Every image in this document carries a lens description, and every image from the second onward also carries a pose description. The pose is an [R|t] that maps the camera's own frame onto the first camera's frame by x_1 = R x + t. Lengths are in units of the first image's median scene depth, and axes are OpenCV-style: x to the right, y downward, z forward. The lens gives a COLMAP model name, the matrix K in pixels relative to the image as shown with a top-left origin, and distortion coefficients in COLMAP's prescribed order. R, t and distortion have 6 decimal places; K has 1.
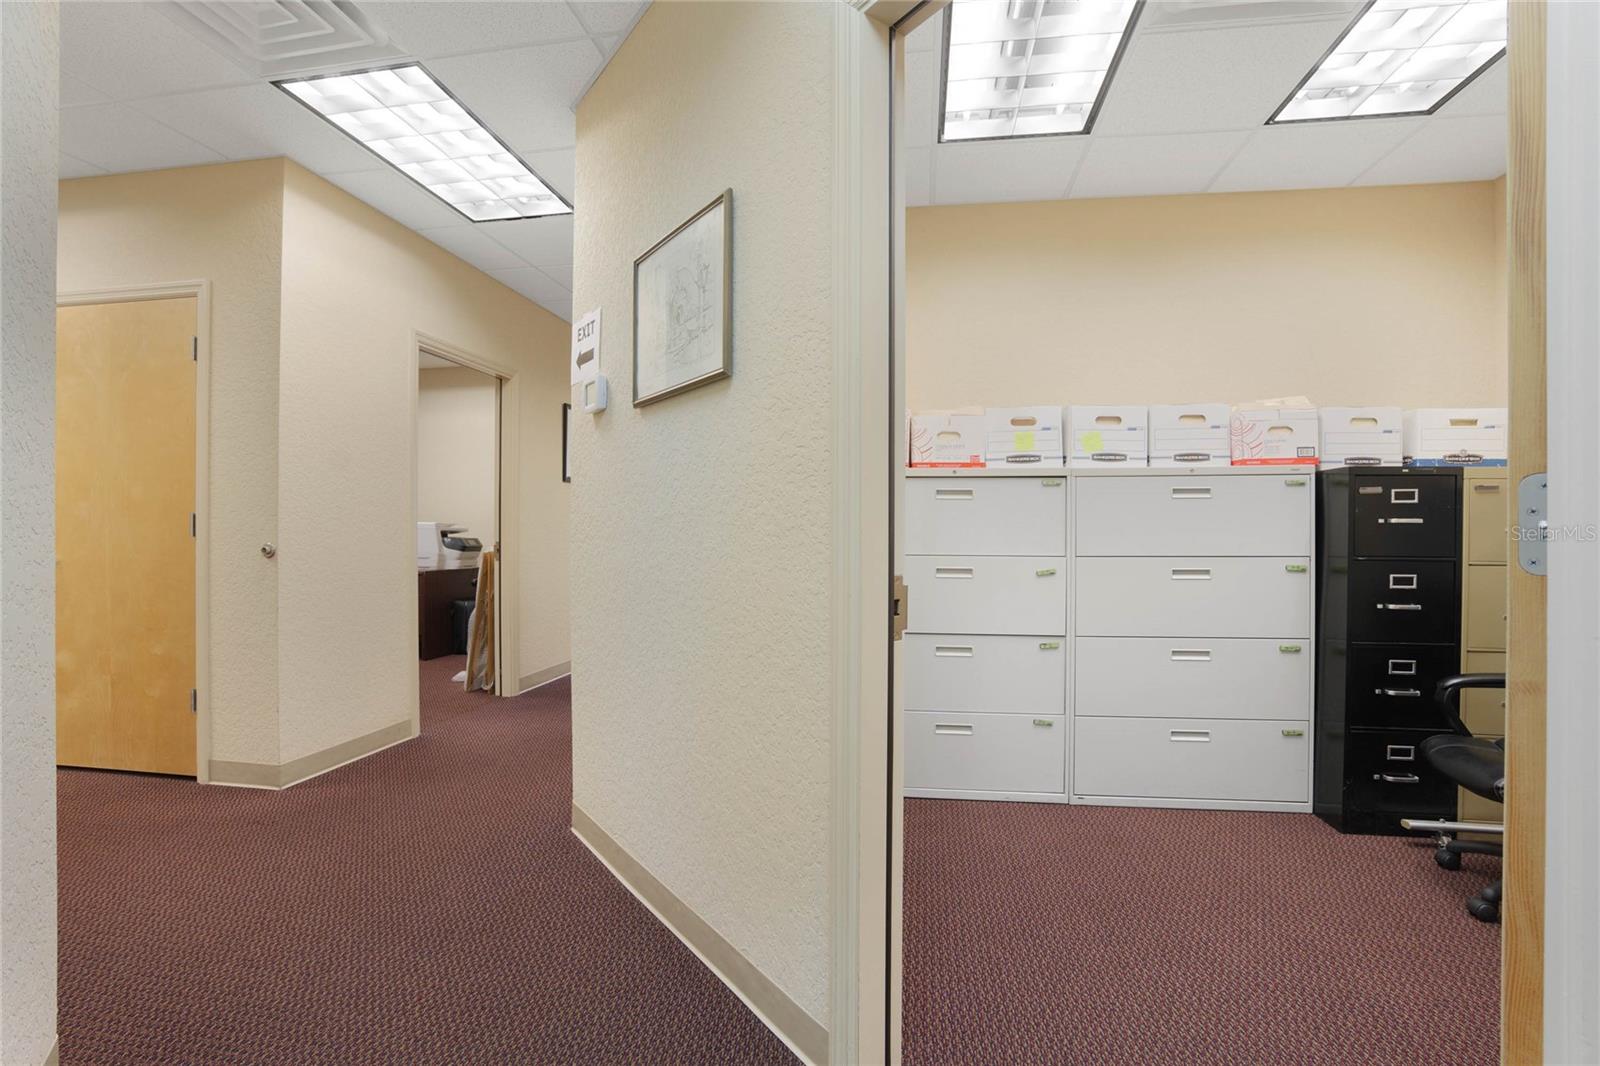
lens RADIAL K [[738.5, 0, 806.6], [0, 738.5, 529.8], [0, 0, 1]] dist [-0.065541, 0.027854]
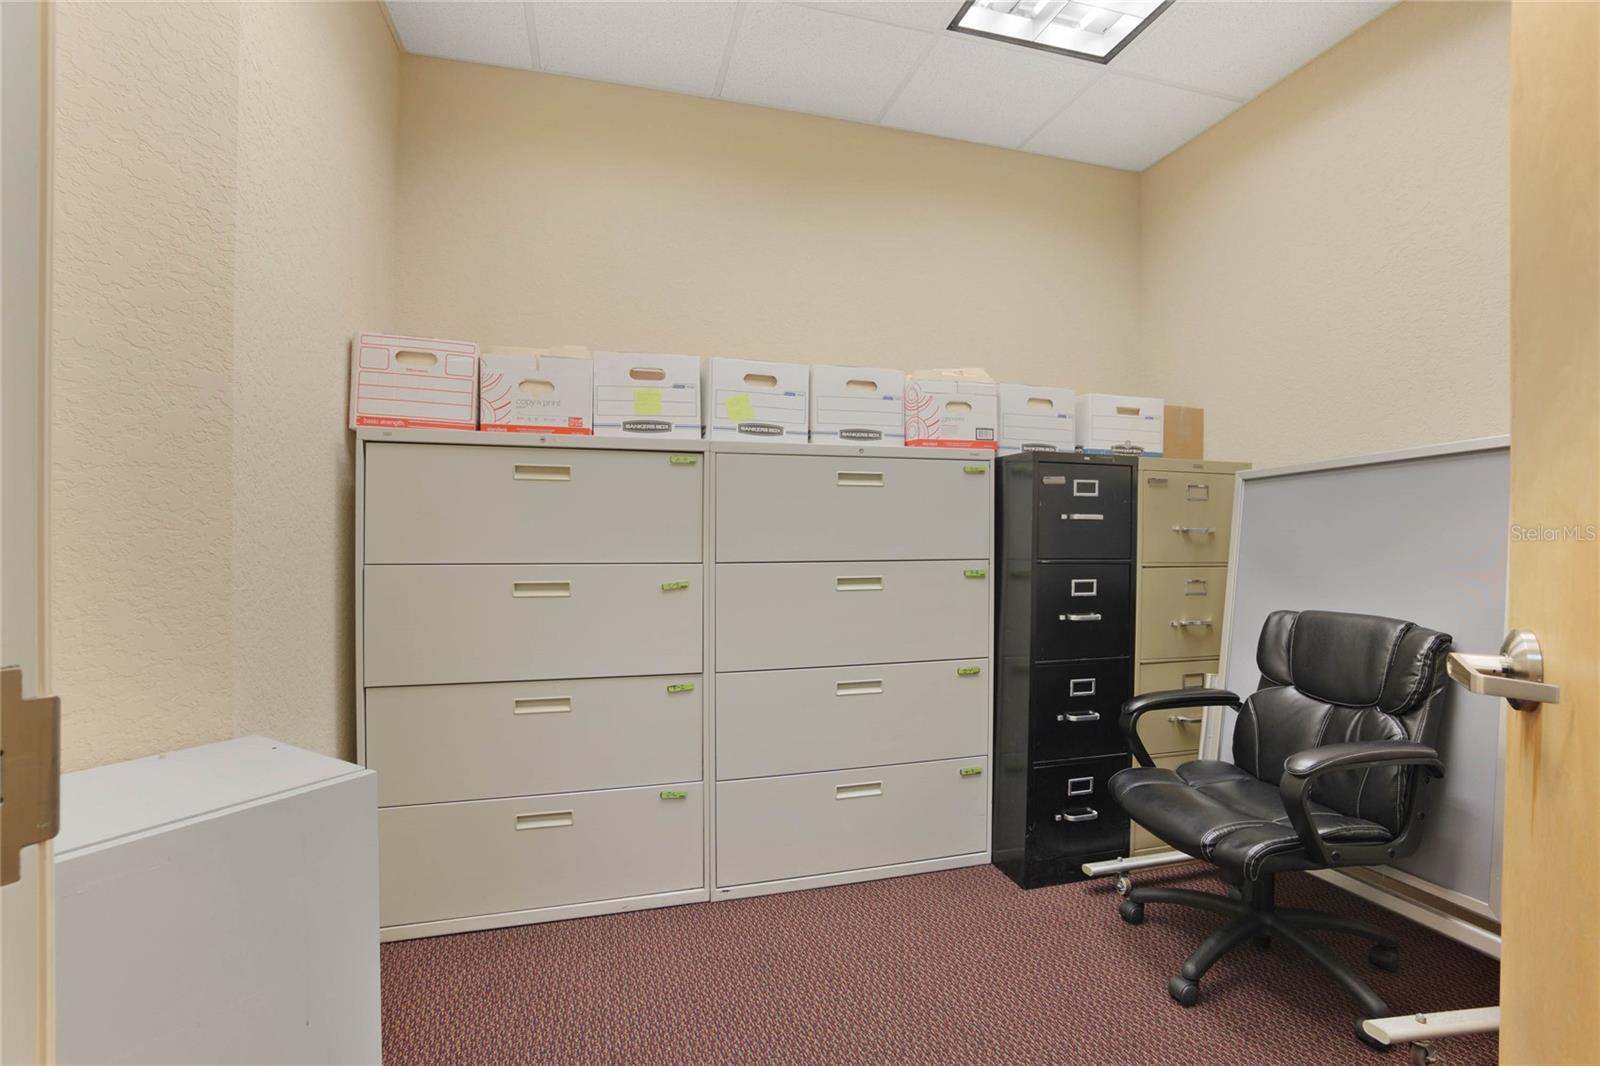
lens RADIAL K [[738.5, 0, 806.6], [0, 738.5, 529.8], [0, 0, 1]] dist [-0.065541, 0.027854]
pose [[0.910387, 0.001948, 0.413754, 0.154162], [-0.003159, 0.999992, 0.002244, 0.001799], [-0.413747, -0.003350, 0.910386, 0.311763]]
